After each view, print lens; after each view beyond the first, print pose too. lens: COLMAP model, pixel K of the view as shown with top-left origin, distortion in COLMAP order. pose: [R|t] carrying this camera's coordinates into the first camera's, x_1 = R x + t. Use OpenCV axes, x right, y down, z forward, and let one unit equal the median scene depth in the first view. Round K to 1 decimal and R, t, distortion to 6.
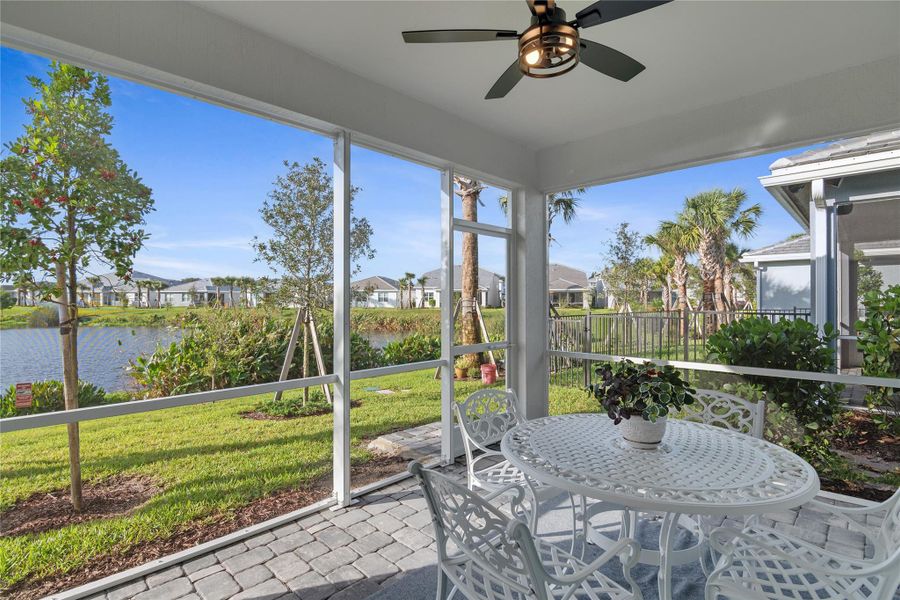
lens RADIAL K [[472.0, 0, 447.0], [0, 472.0, 301.6], [0, 0, 1]] dist [0.001757, -0.009577]
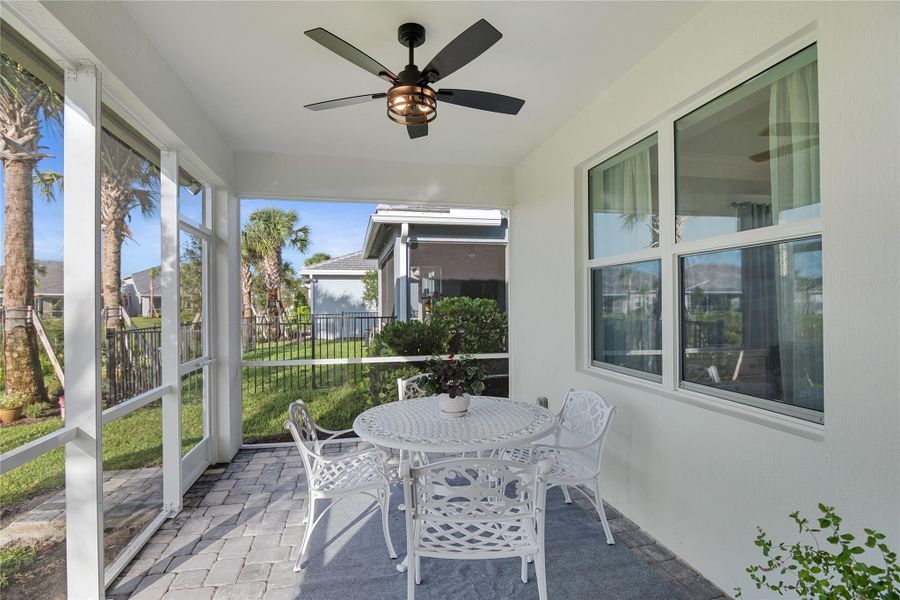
lens RADIAL K [[472.0, 0, 447.0], [0, 472.0, 301.6], [0, 0, 1]] dist [0.001757, -0.009577]
pose [[0.506588, 0.001320, 0.862187, -0.373041], [0.008284, 0.999945, -0.006399, -0.008103], [-0.862148, 0.010384, 0.506549, 0.148600]]
